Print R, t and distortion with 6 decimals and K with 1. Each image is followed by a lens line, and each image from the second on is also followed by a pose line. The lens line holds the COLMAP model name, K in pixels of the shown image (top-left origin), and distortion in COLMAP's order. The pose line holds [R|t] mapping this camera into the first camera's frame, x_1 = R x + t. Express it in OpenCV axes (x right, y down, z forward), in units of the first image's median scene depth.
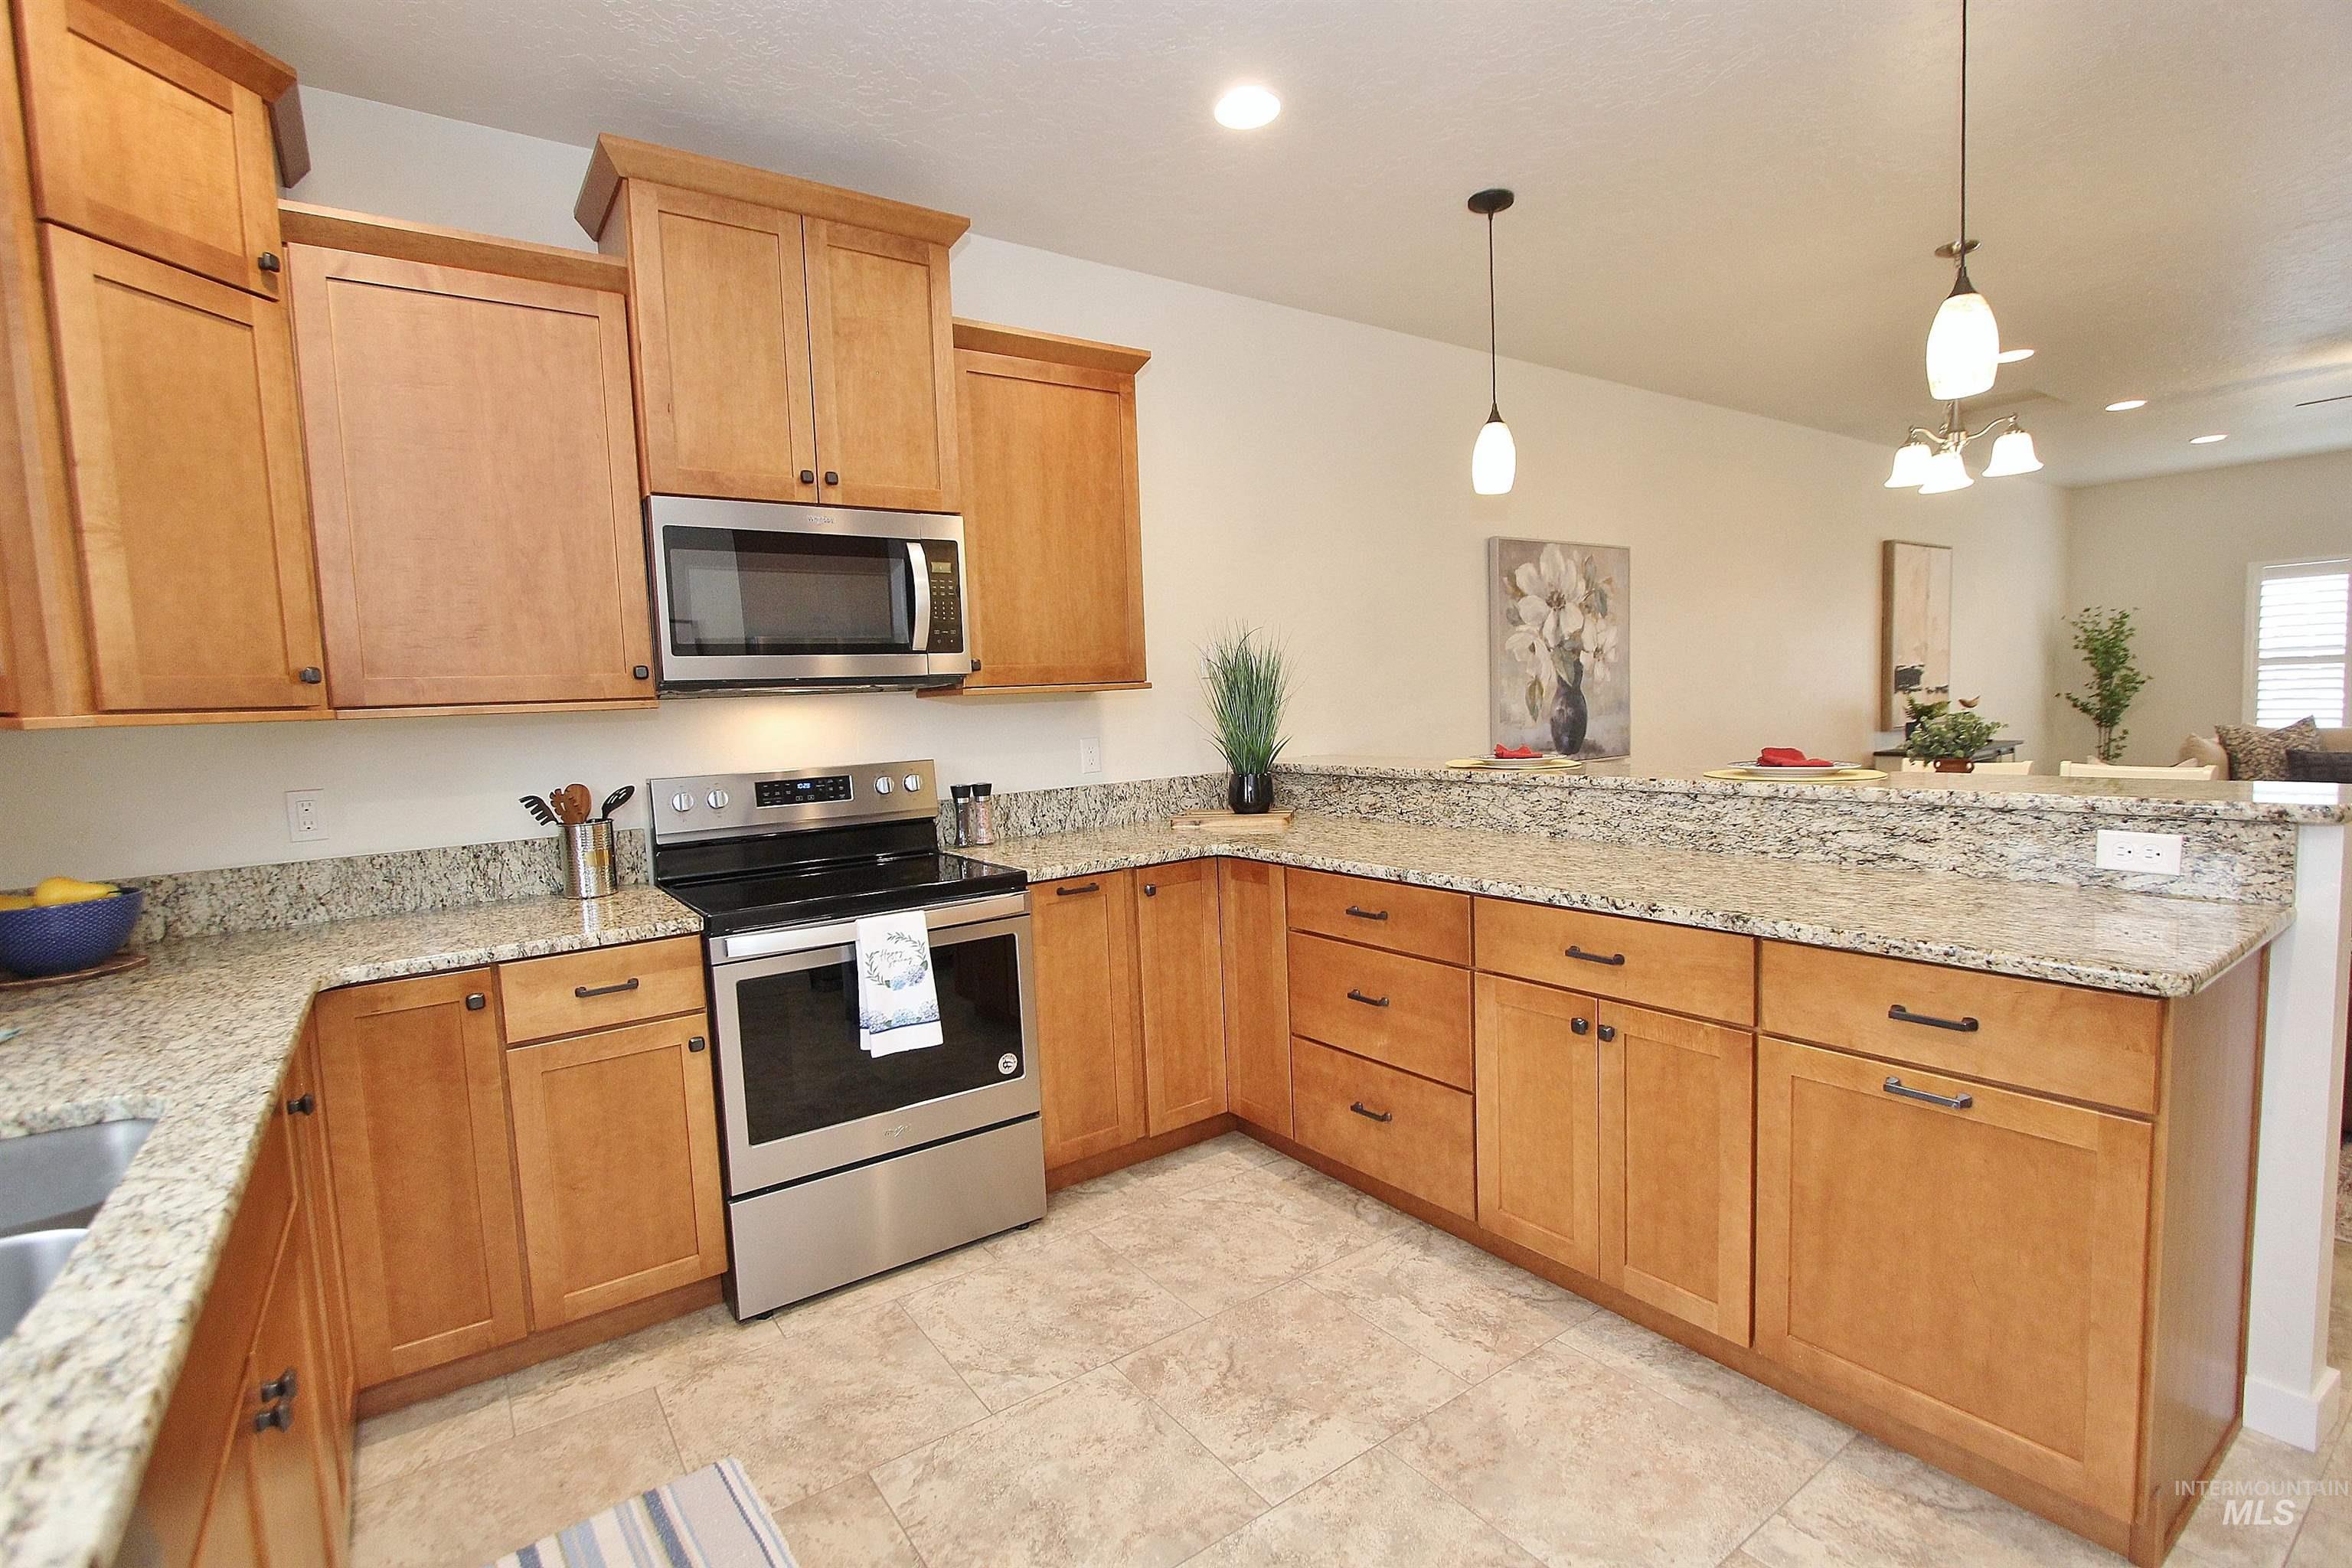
lens RADIAL K [[1083.2, 0, 1168.5], [0, 1083.2, 787.3], [0, 0, 1]] dist [-0.011077, 0.000408]
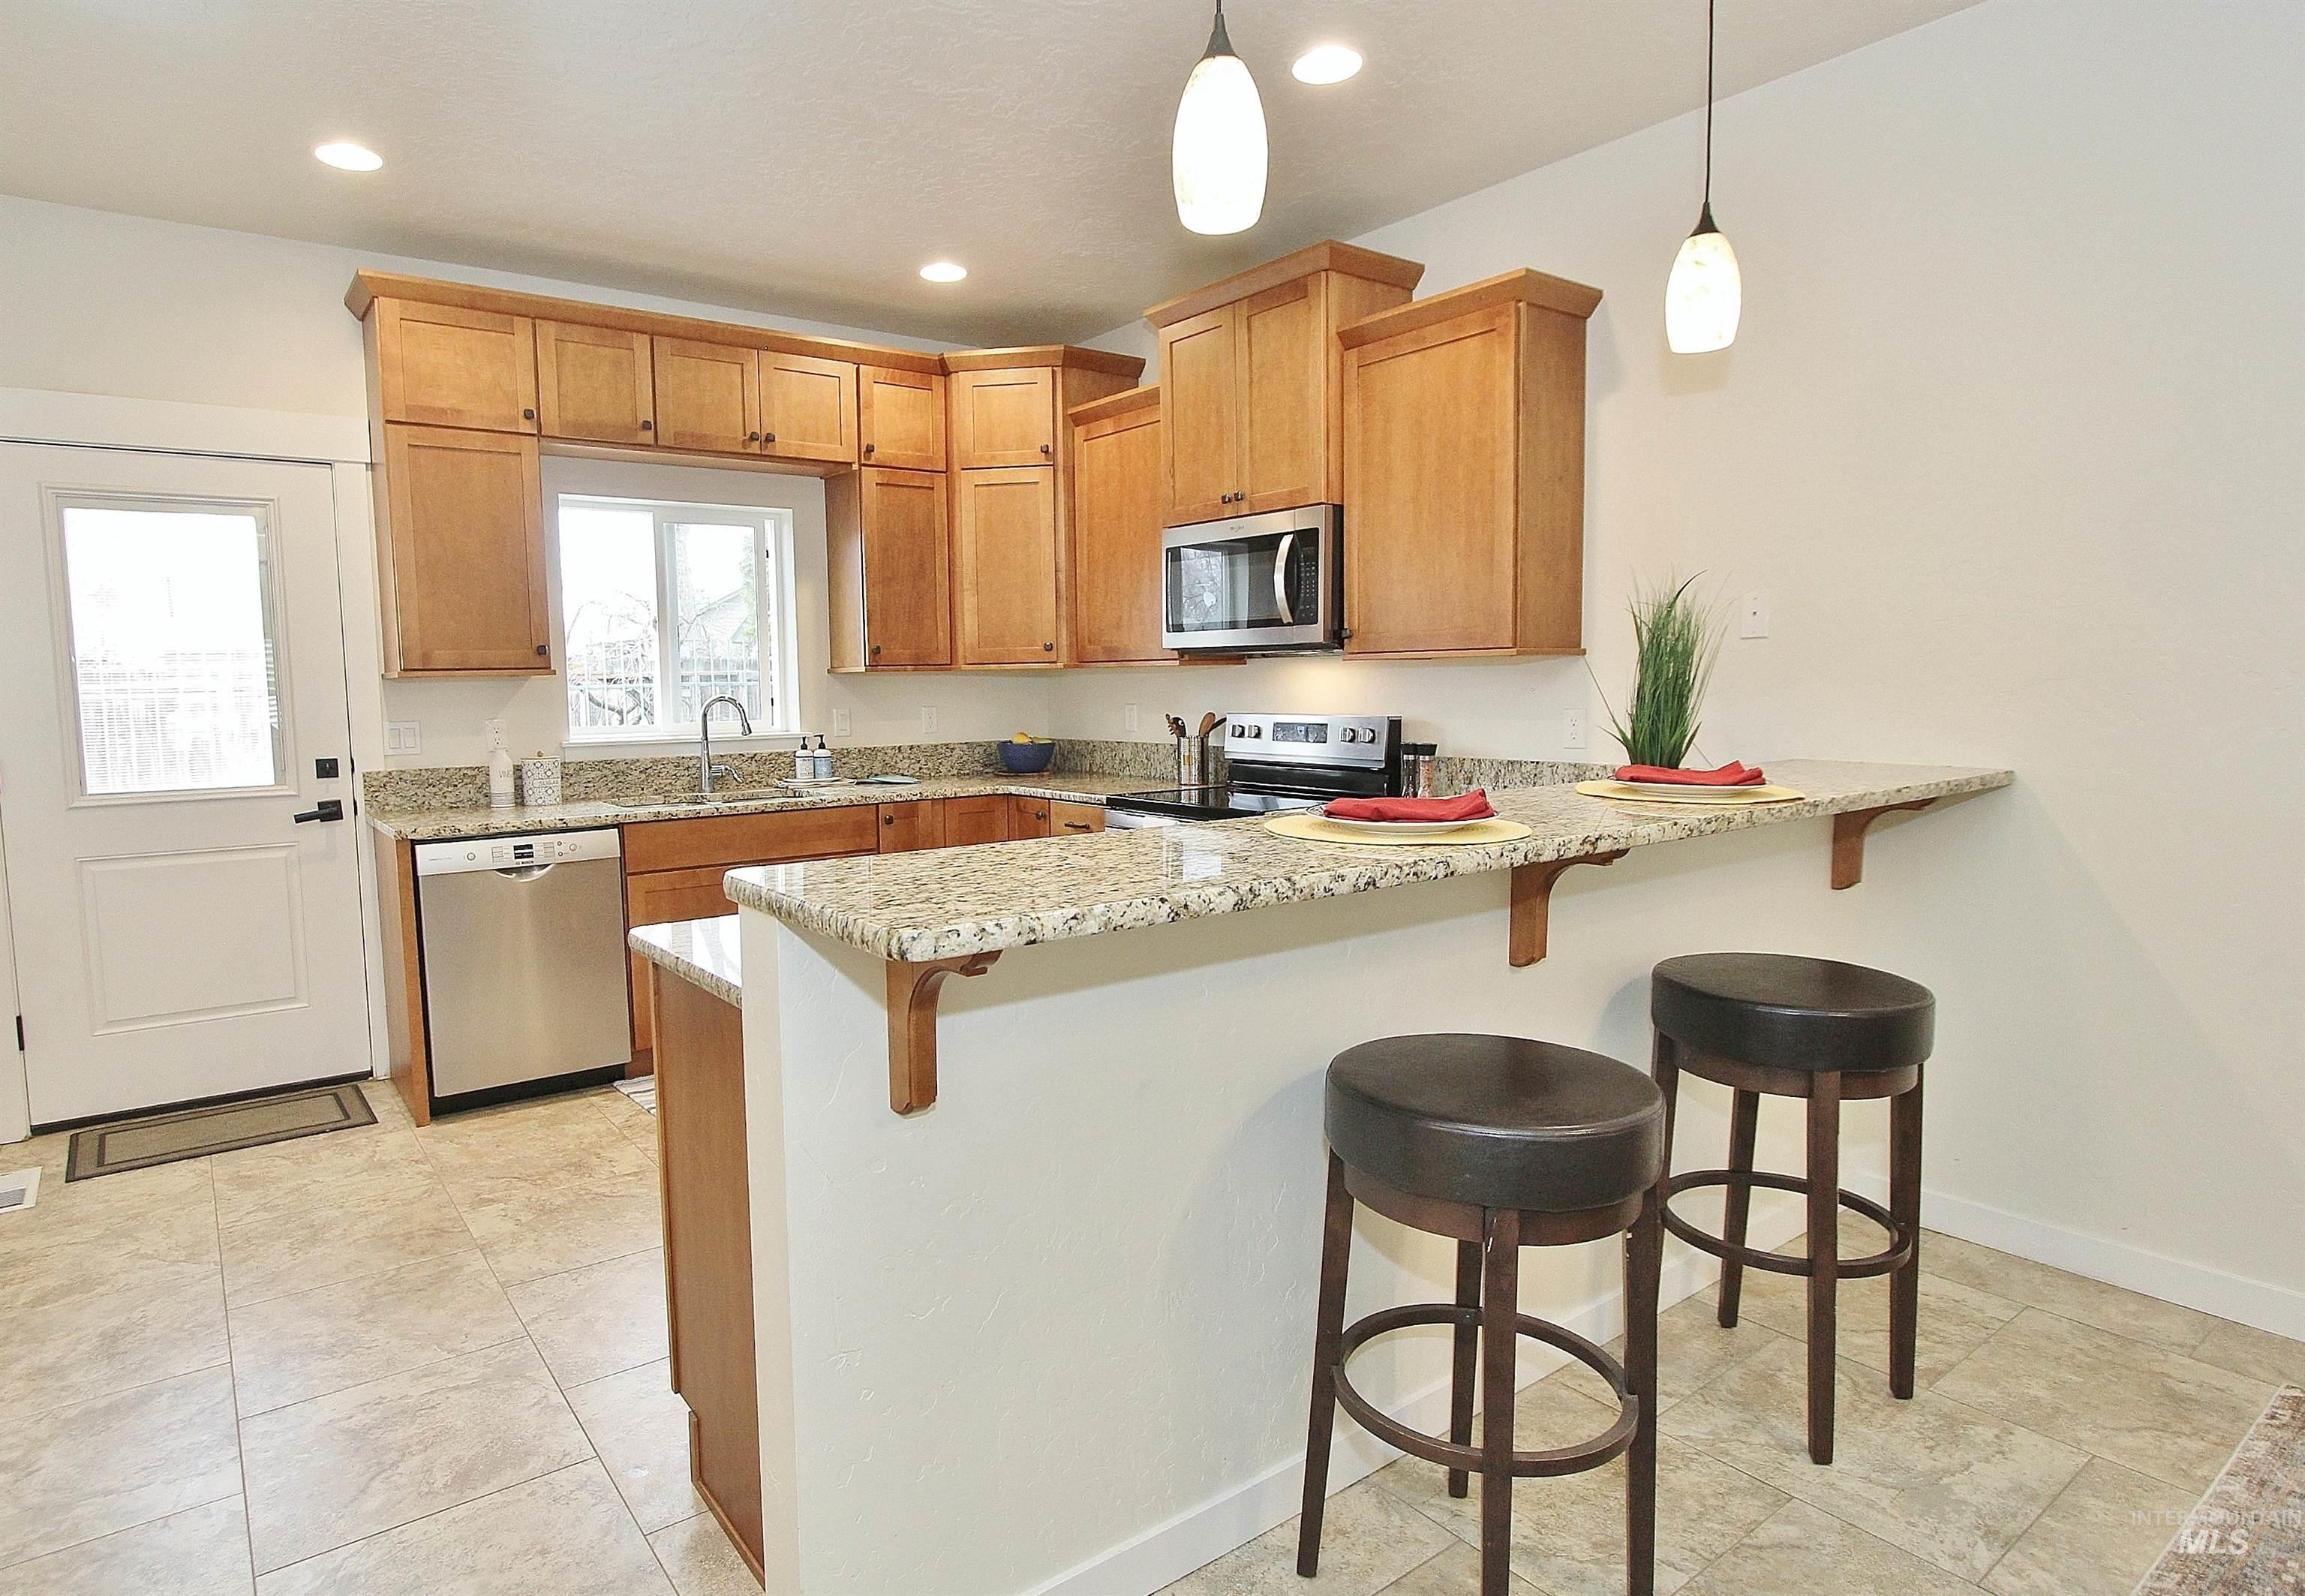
lens RADIAL K [[1287.4, 0, 1059.6], [0, 1287.4, 794.5], [0, 0, 1]] dist [-0.000189, 0.000885]
pose [[0.000258, 0.132119, -0.991234, 1.242060], [-0.065801, 0.989088, 0.131816, -0.111520], [0.997833, 0.065190, 0.008949, 0.750945]]
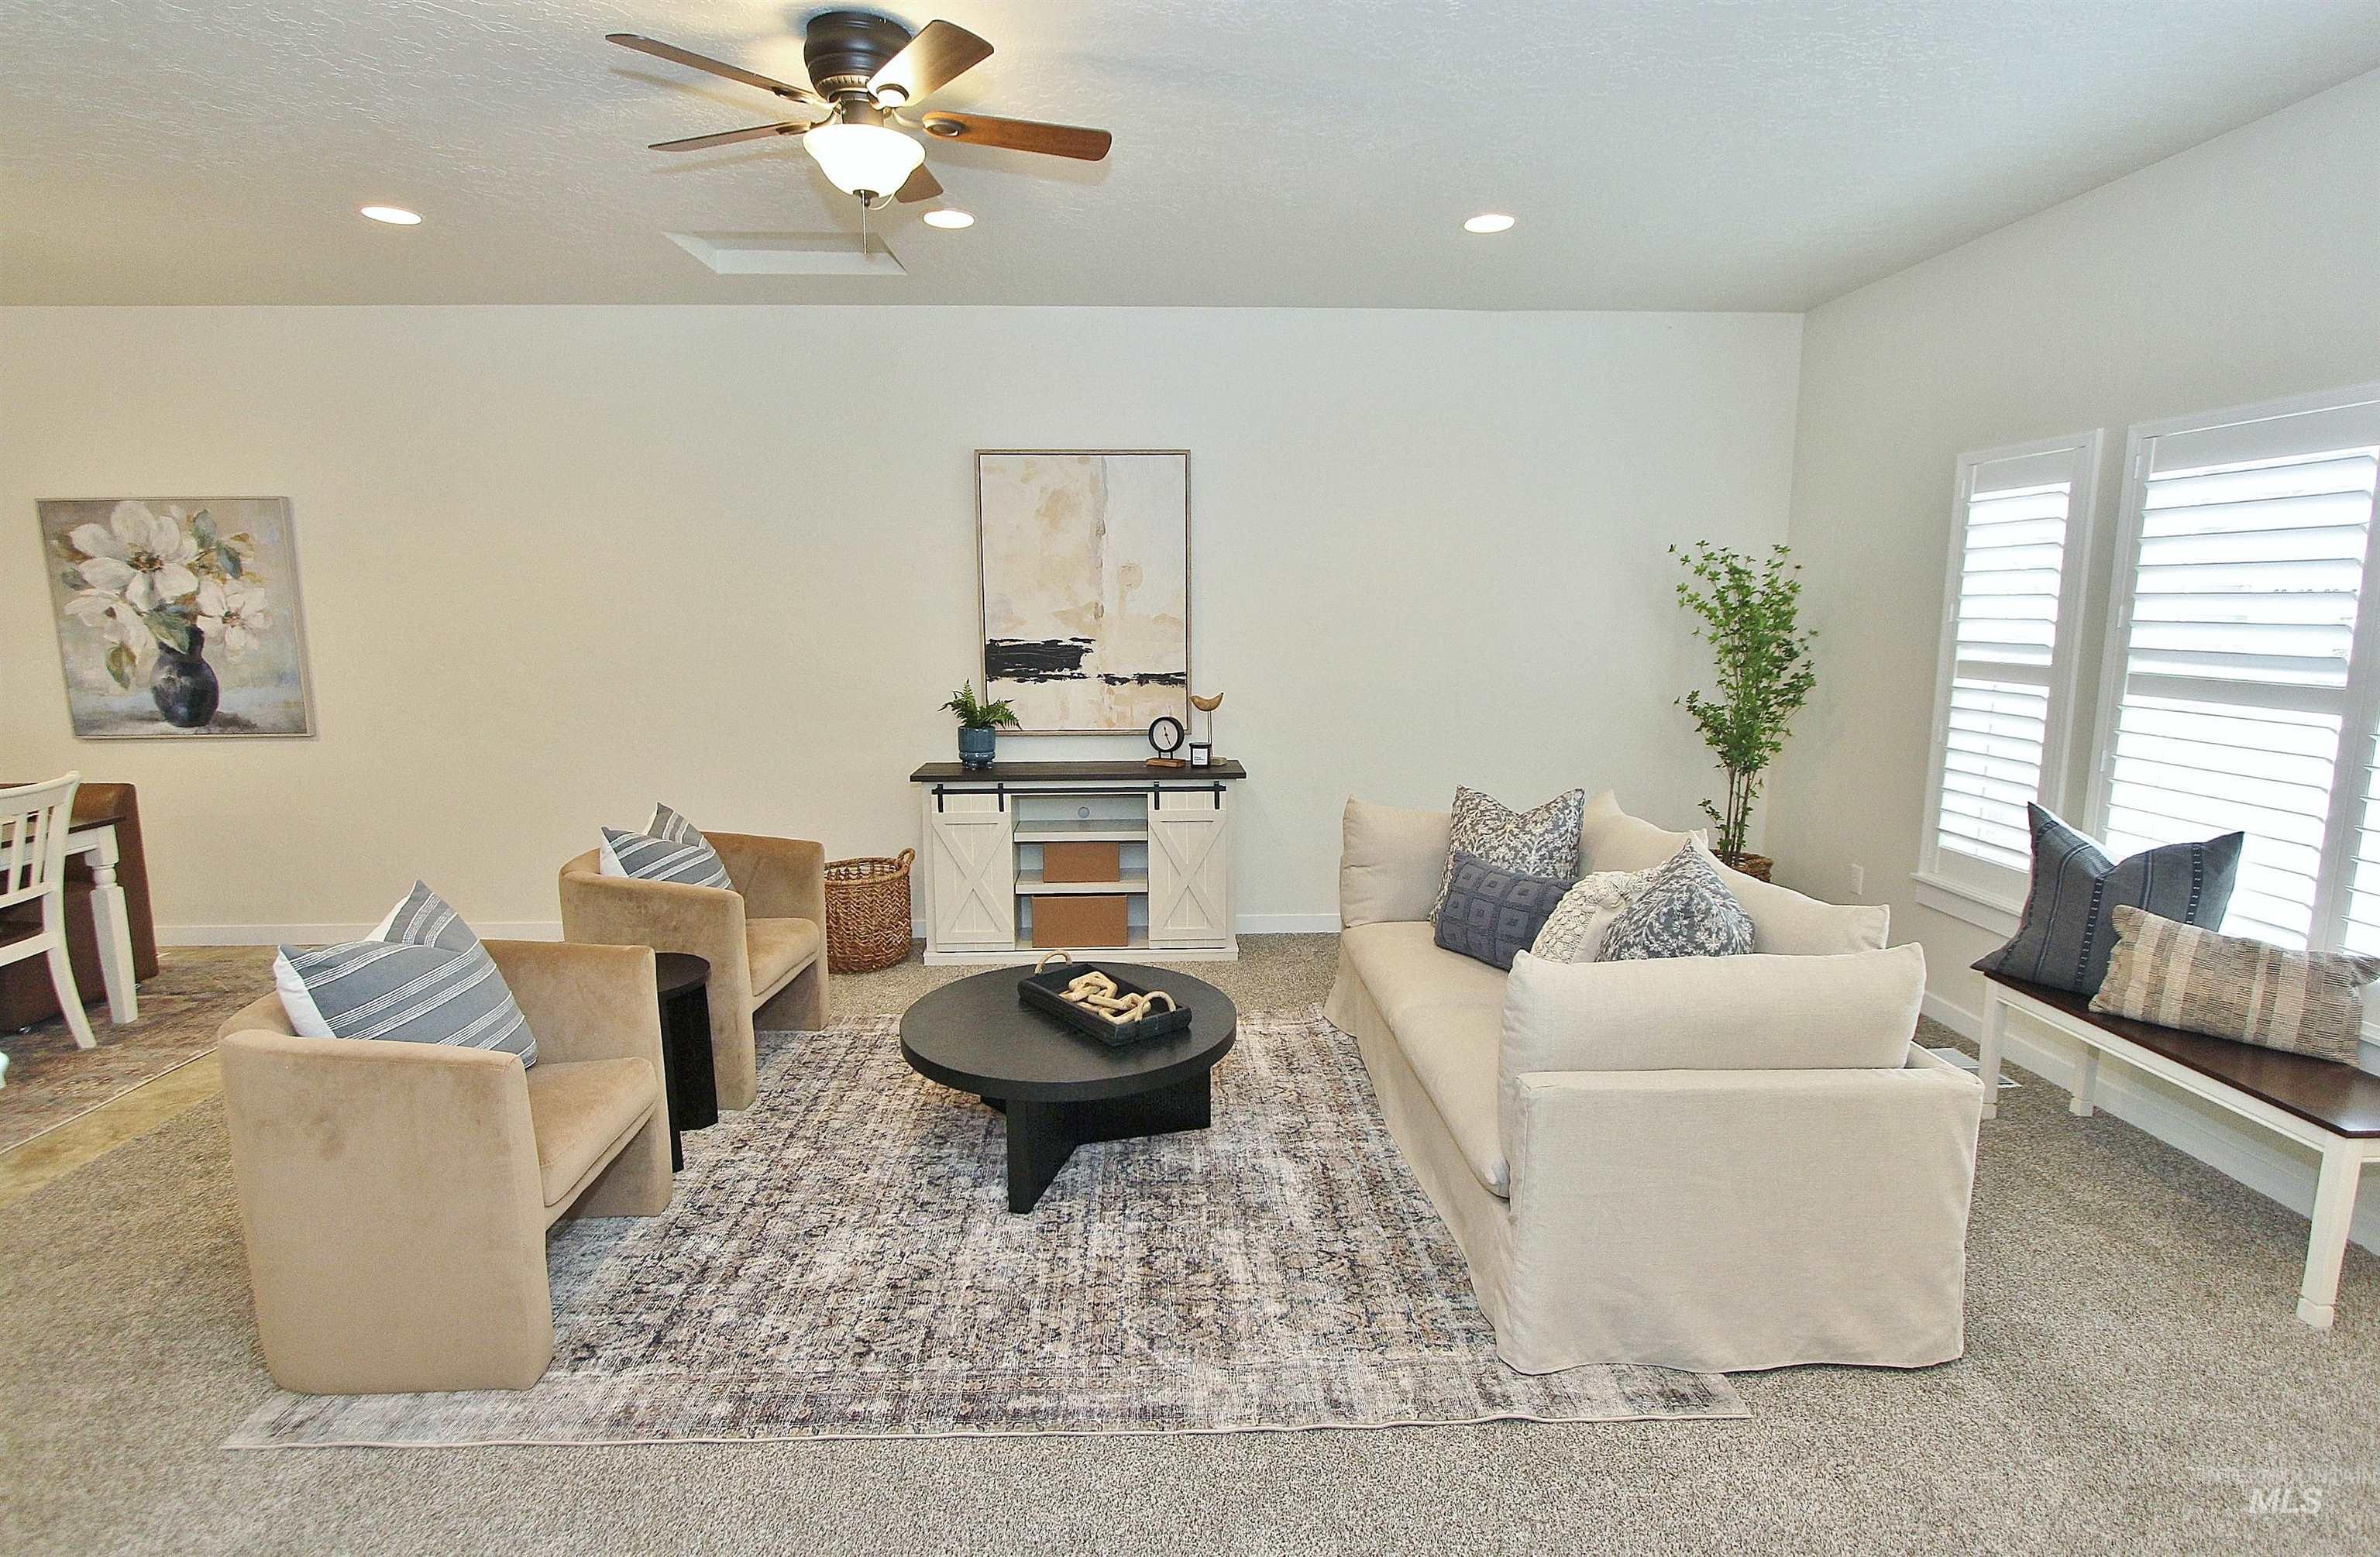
lens RADIAL K [[1172.8, 0, 1184.0], [0, 1172.8, 785.3], [0, 0, 1]] dist [-0.014409, 0.001878]
pose [[0.836890, 0.124540, -0.533016, 2.962166], [-0.075728, 0.990752, 0.112589, -0.287335], [0.542108, -0.053860, 0.838581, 1.124766]]
